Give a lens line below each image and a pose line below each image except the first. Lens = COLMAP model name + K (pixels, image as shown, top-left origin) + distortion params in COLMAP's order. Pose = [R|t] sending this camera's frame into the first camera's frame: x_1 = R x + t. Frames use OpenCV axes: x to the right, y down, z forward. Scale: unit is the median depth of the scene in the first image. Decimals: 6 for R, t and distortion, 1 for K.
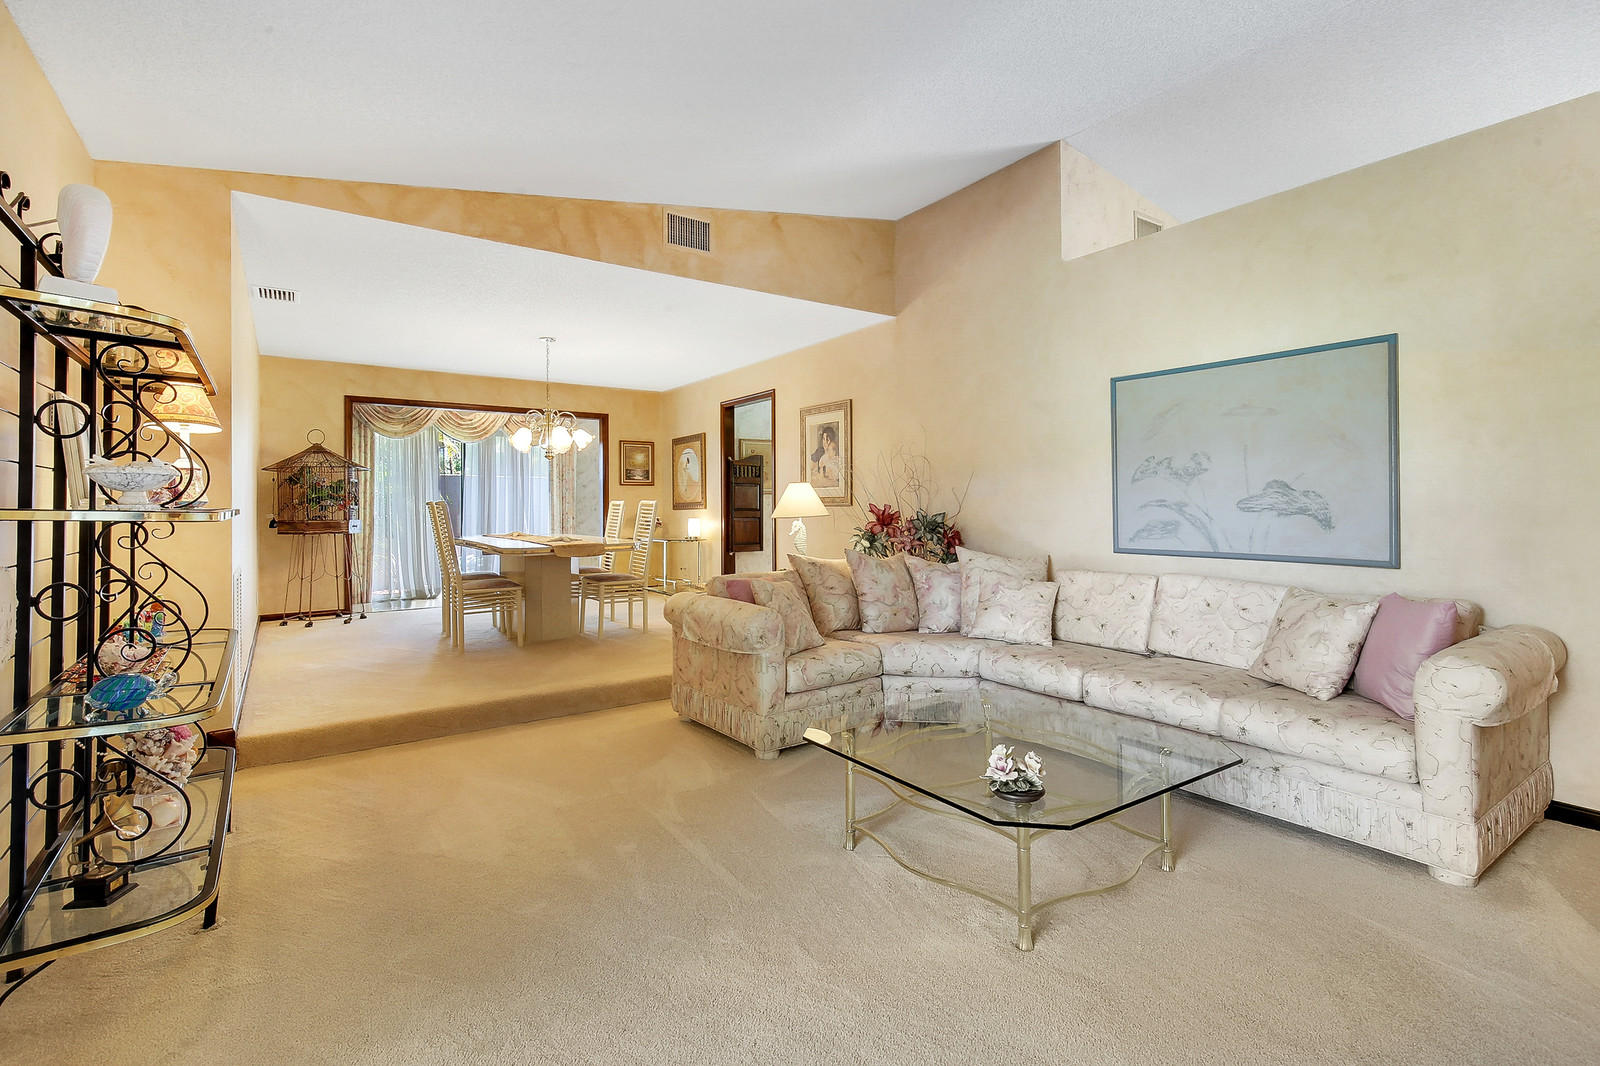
lens RADIAL K [[715.5, 0, 758.5], [0, 715.5, 502.6], [0, 0, 1]] dist [0.002546, 0.000193]
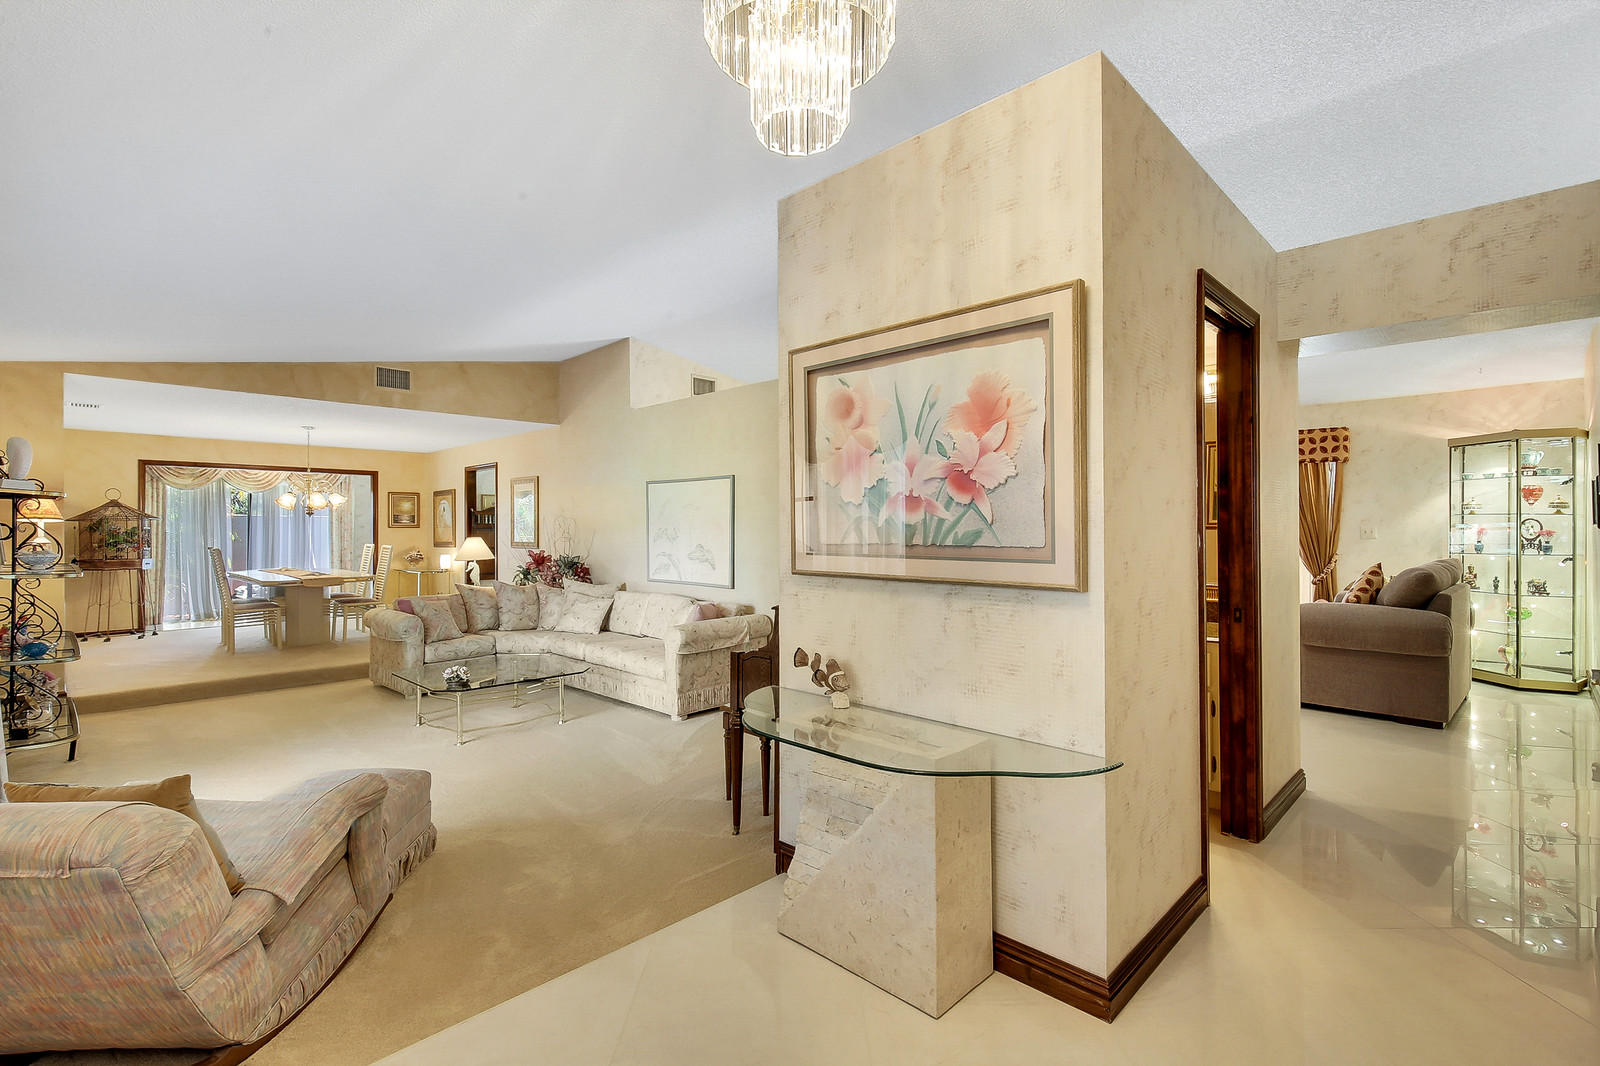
lens RADIAL K [[745.7, 0, 810.9], [0, 745.7, 525.6], [0, 0, 1]] dist [-0.016688, 0.000807]
pose [[0.975849, 0.005130, 0.218386, 0.336627], [-0.006539, 0.999962, 0.005732, -0.054738], [-0.218349, -0.007021, 0.975846, -0.596408]]
